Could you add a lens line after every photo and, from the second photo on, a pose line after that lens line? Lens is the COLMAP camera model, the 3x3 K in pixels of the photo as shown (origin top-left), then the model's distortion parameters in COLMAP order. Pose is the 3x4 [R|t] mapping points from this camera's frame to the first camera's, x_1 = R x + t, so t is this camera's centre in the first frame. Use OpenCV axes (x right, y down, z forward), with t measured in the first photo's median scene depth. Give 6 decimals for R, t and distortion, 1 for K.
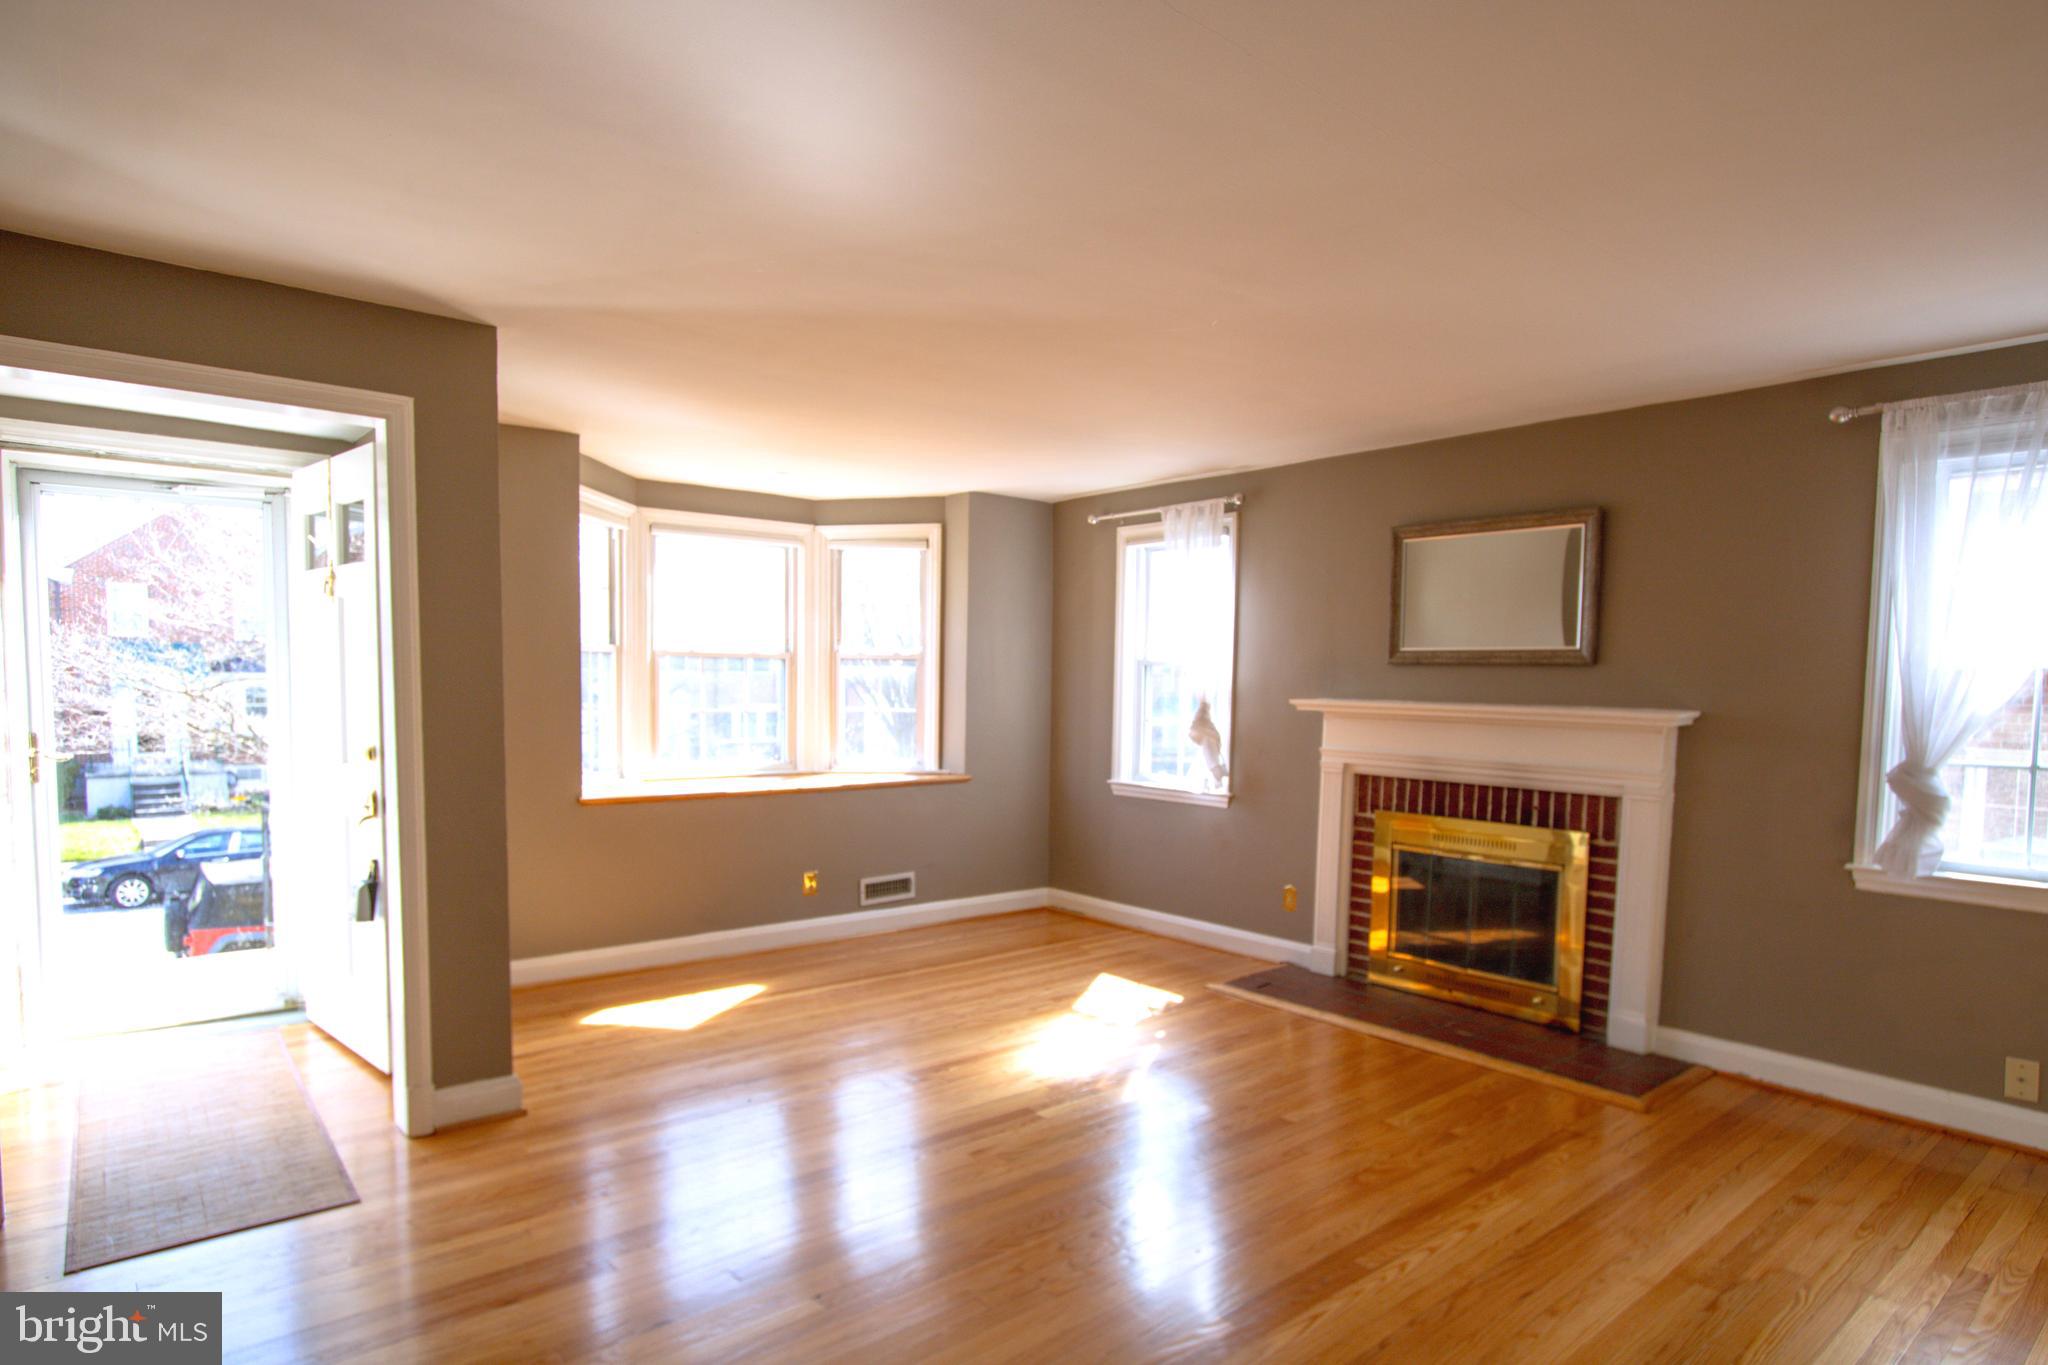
lens RADIAL K [[1145.0, 0, 1028.4], [0, 1145.0, 669.9], [0, 0, 1]] dist [0.007567, -0.000897]
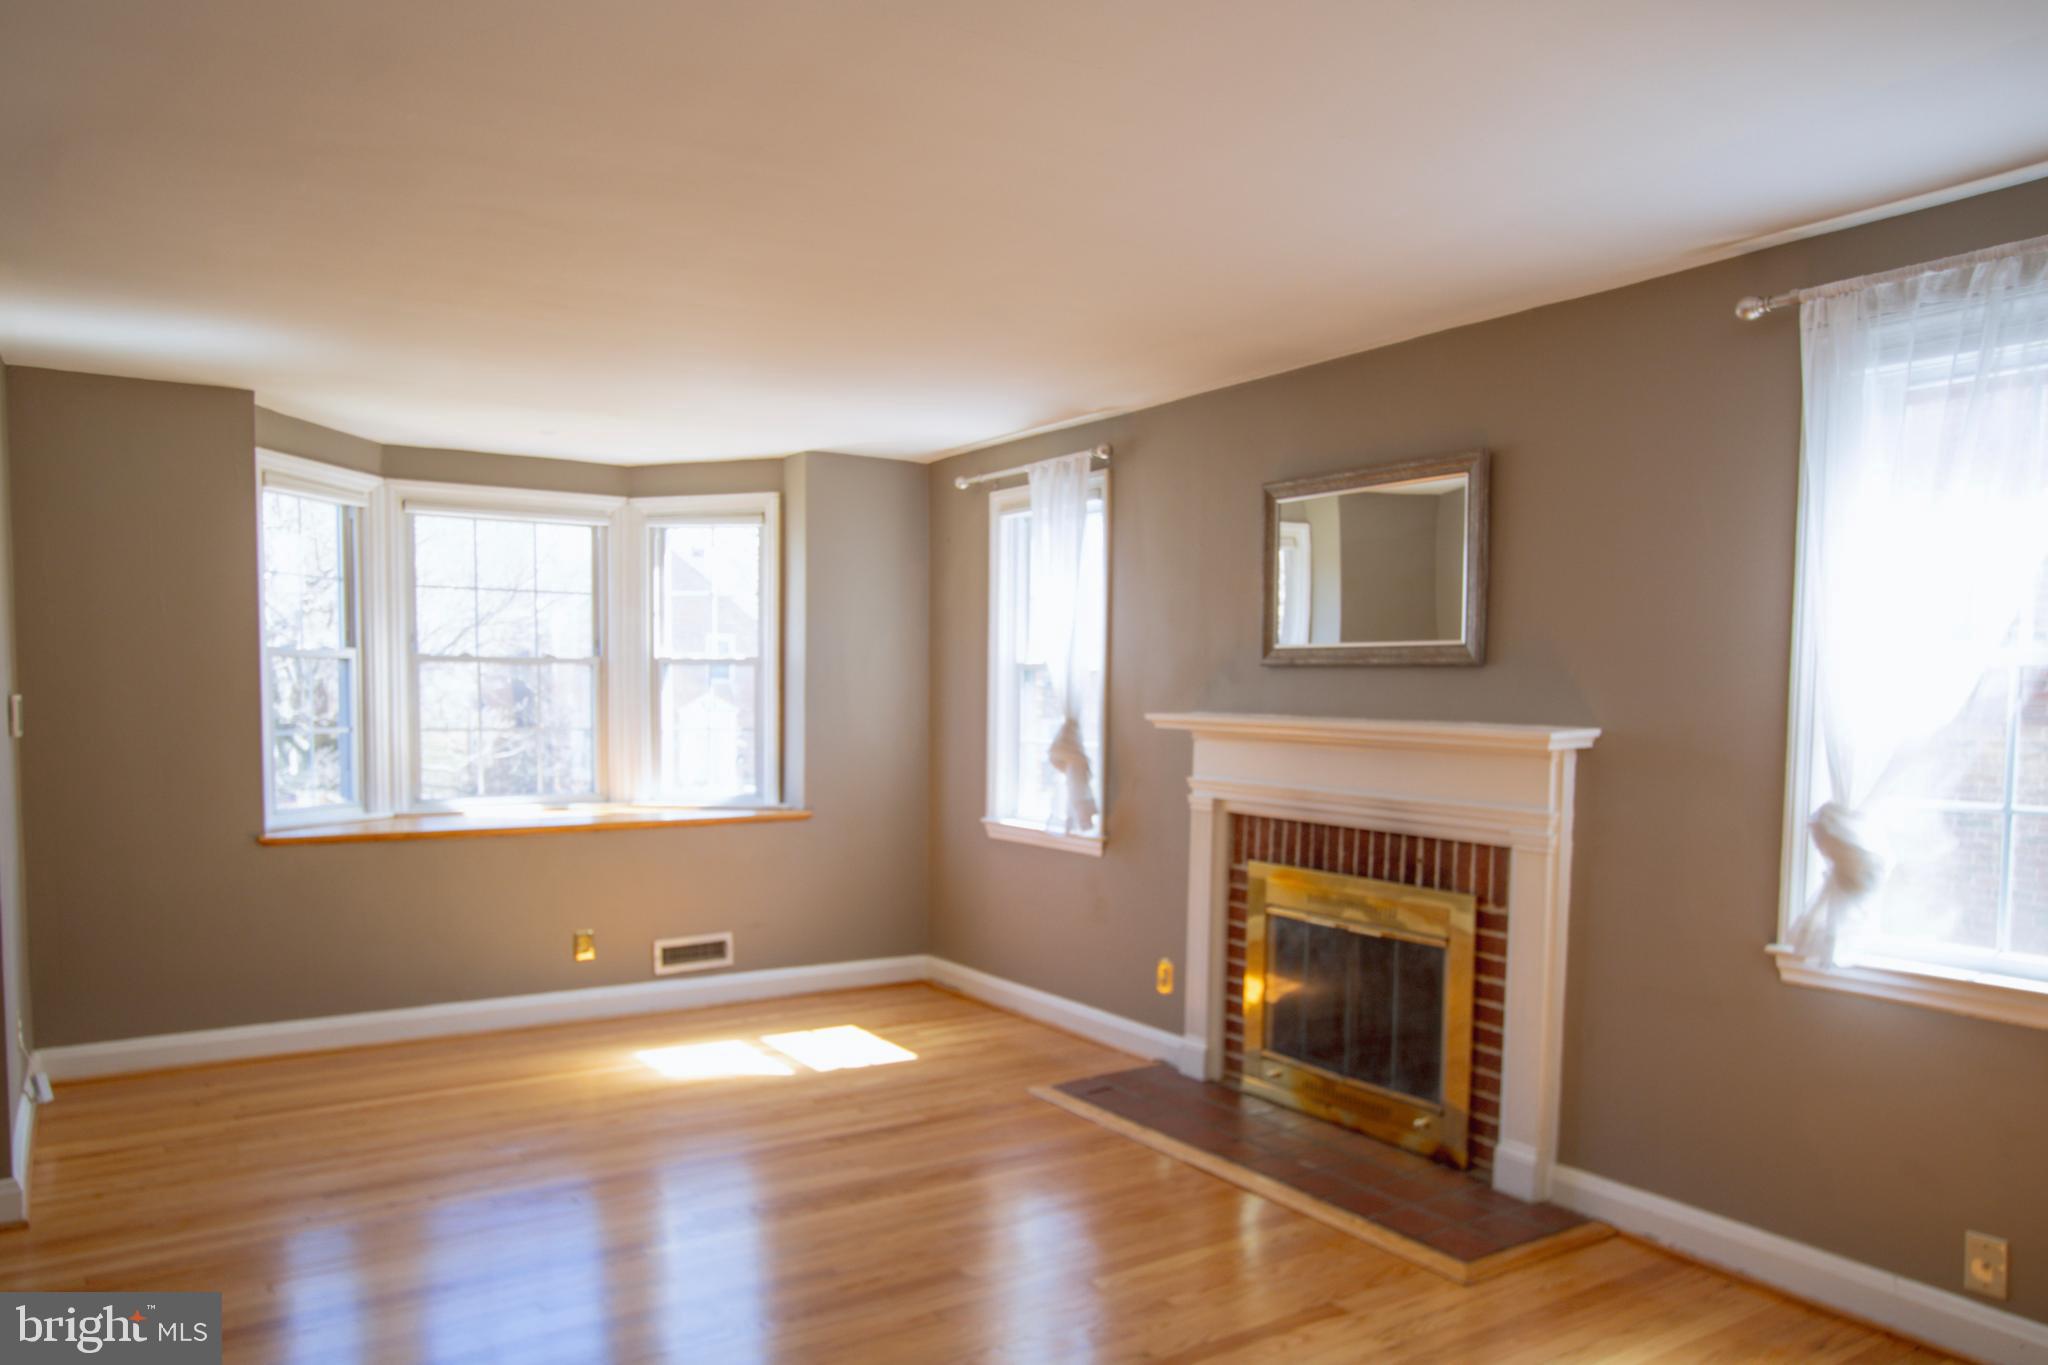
lens RADIAL K [[1420.0, 0, 1023.8], [0, 1420.0, 680.5], [0, 0, 1]] dist [0.007922, 0.007655]
pose [[0.993897, -0.004953, -0.110202, 0.257767], [0.005171, 0.999985, 0.001688, 0.001780], [0.110192, -0.002247, 0.993908, 0.058351]]
